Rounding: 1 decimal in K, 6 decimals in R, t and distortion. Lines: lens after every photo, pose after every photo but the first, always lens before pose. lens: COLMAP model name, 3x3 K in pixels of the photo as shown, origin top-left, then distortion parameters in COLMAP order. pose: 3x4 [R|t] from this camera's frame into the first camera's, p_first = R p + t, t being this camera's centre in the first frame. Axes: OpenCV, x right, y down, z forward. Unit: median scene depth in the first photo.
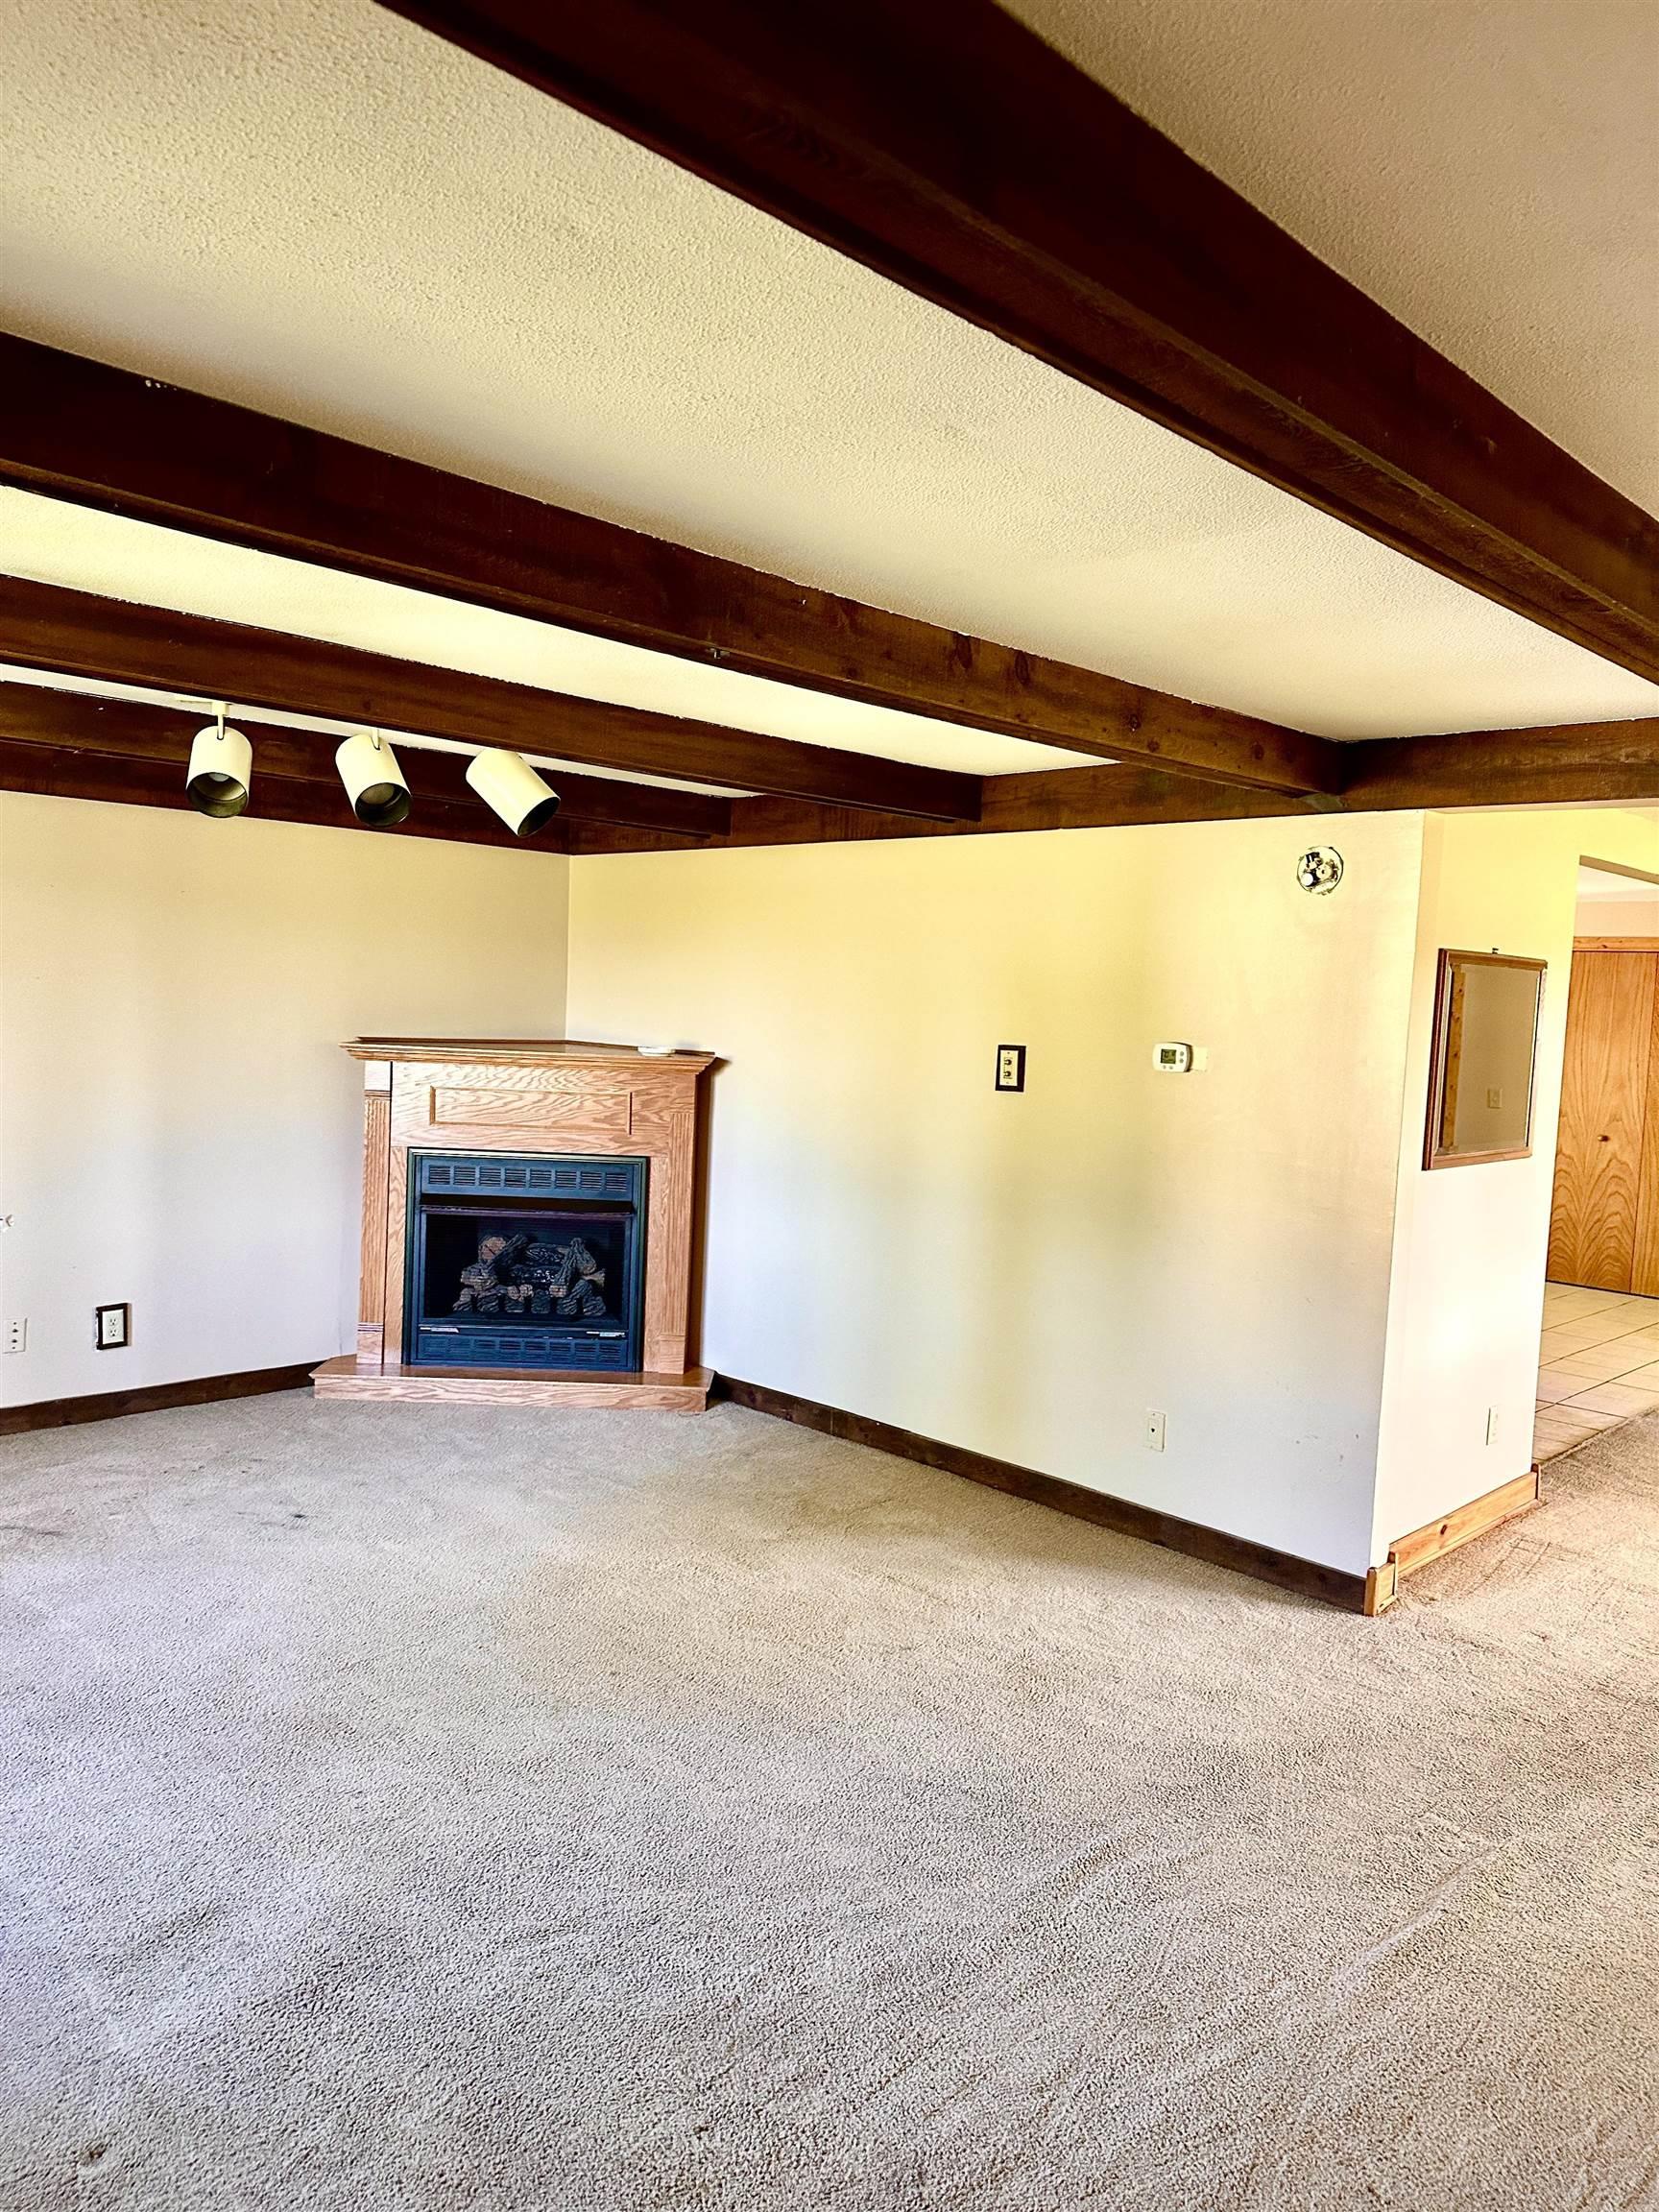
lens RADIAL K [[1534.0, 0, 835.9], [0, 1534.0, 1094.4], [0, 0, 1]] dist [0.170881, -0.321704]
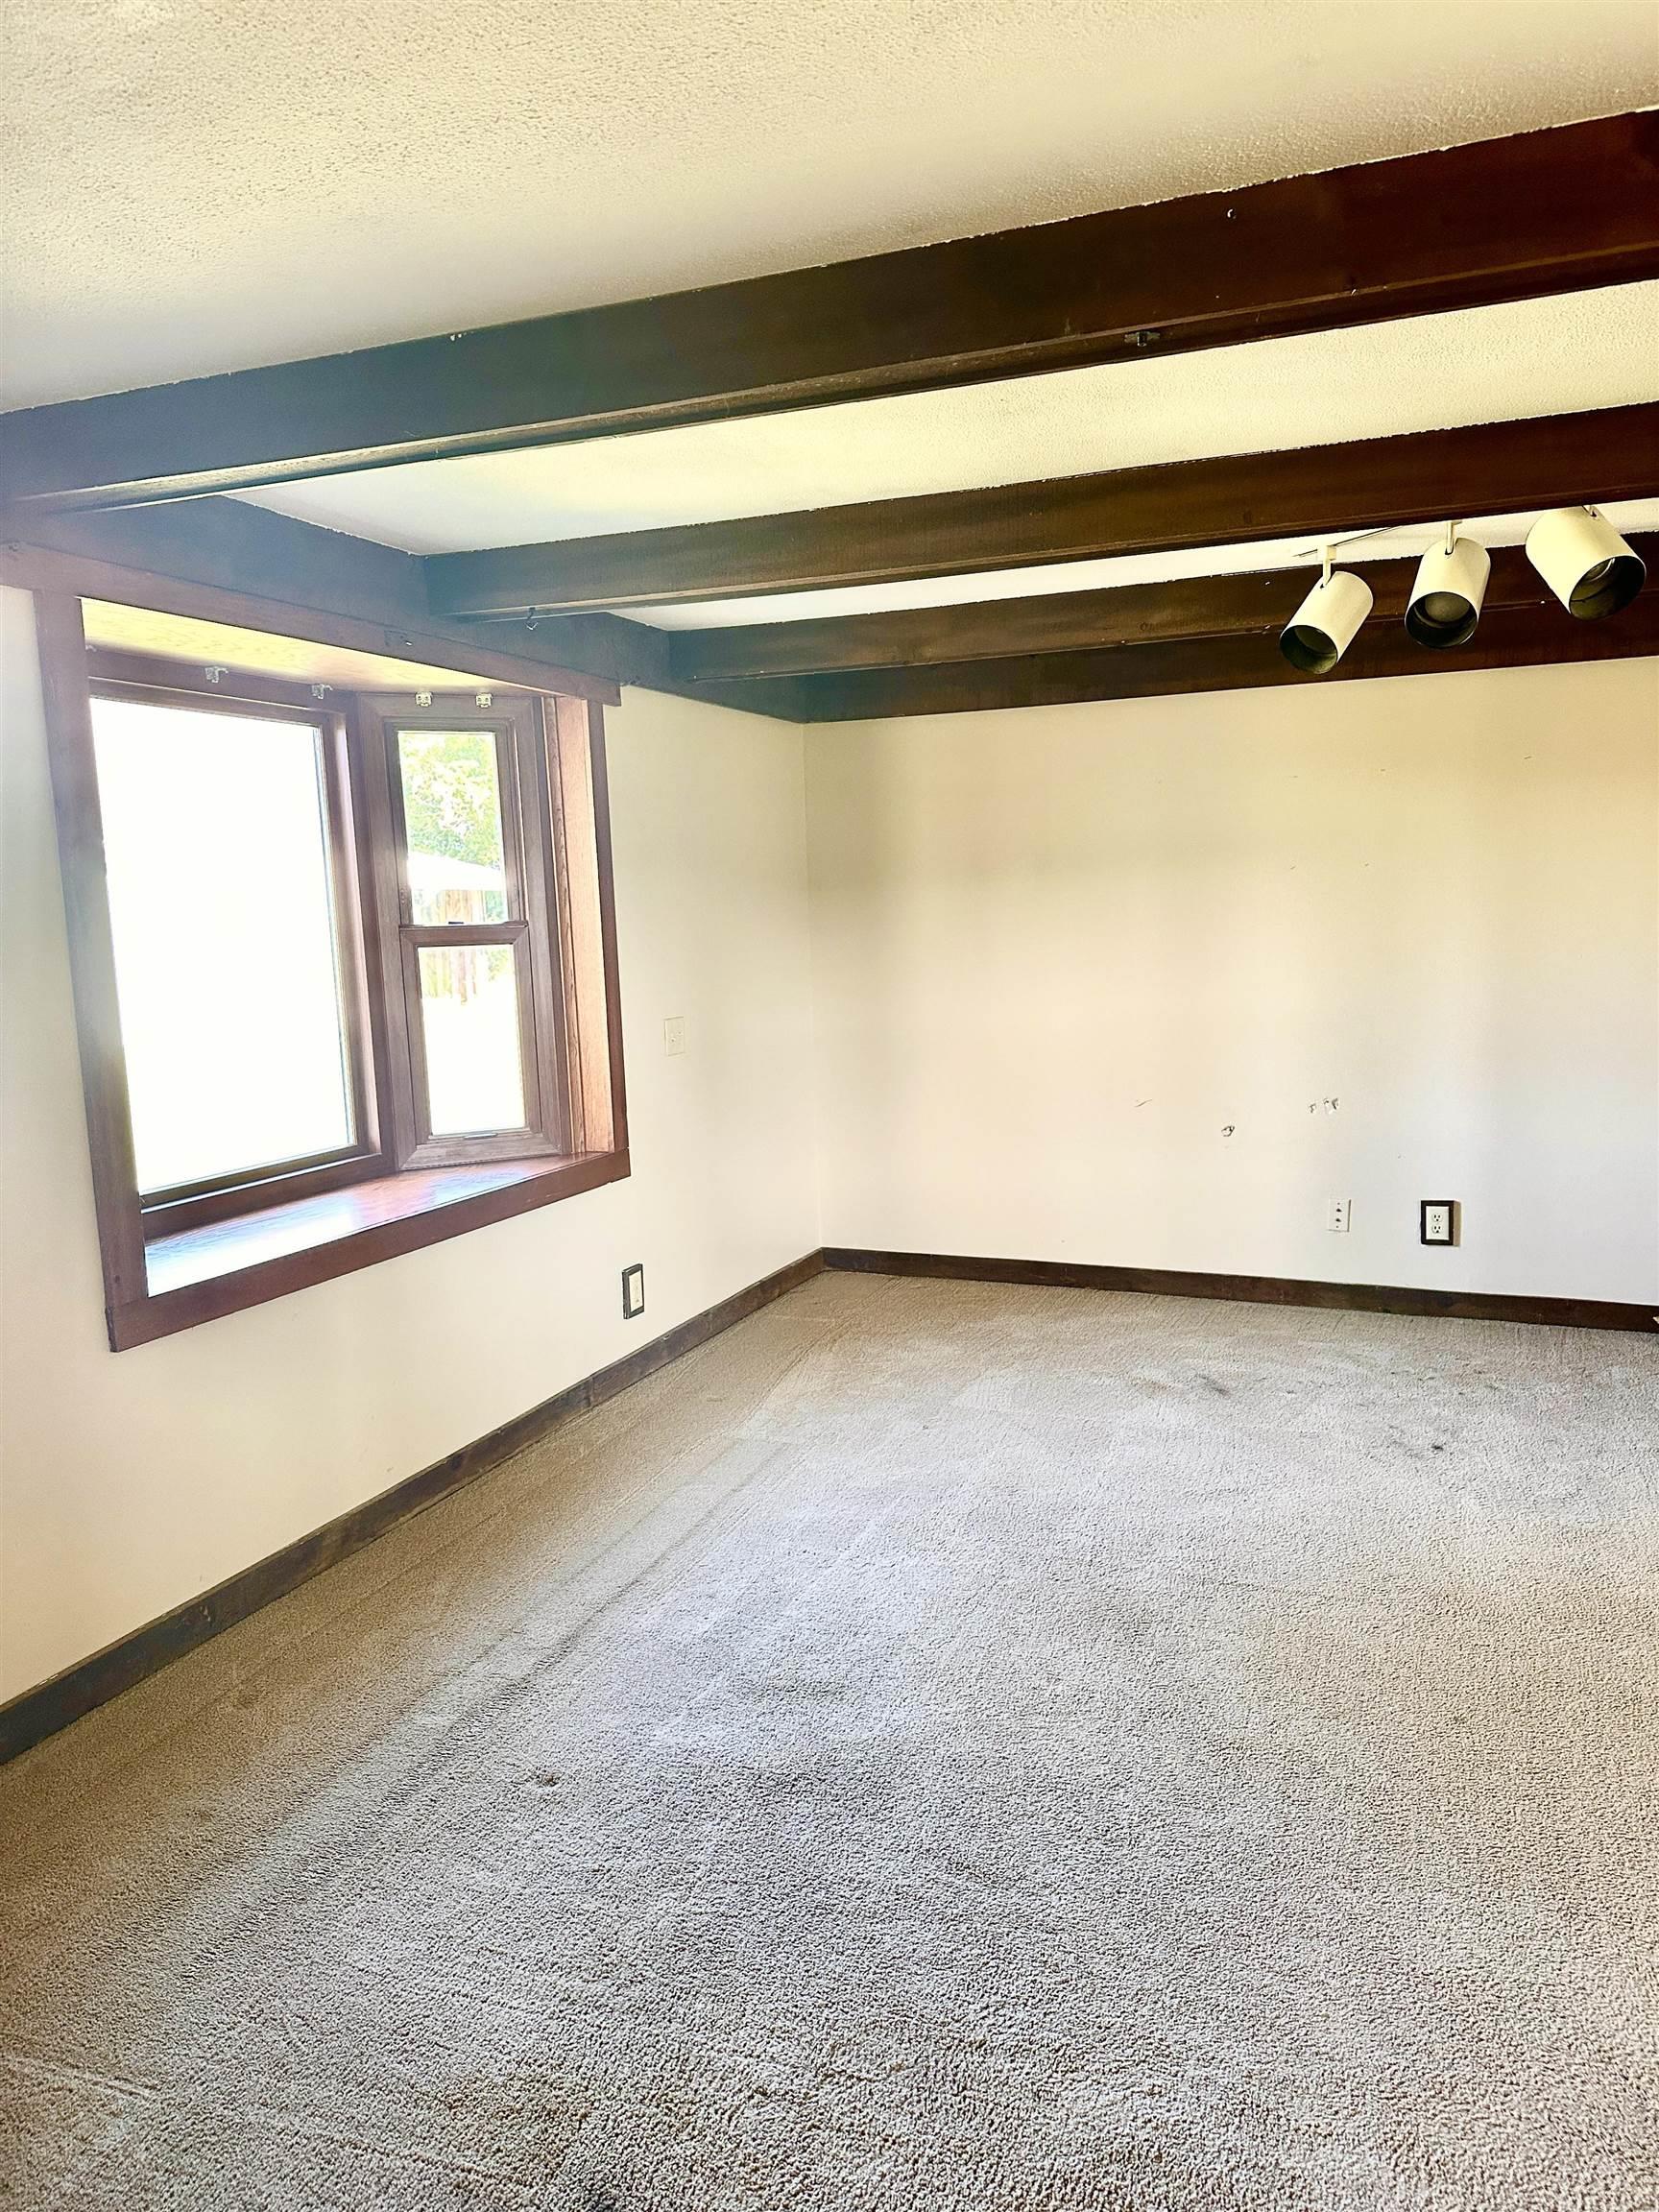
lens RADIAL K [[1566.8, 0, 816.4], [0, 1566.8, 1101.8], [0, 0, 1]] dist [0.034094, -0.038993]
pose [[0.362693, 0.070101, -0.929268, 0.334016], [-0.020181, 0.997524, 0.067374, 0.017880], [0.931690, -0.005682, 0.363209, 0.327133]]
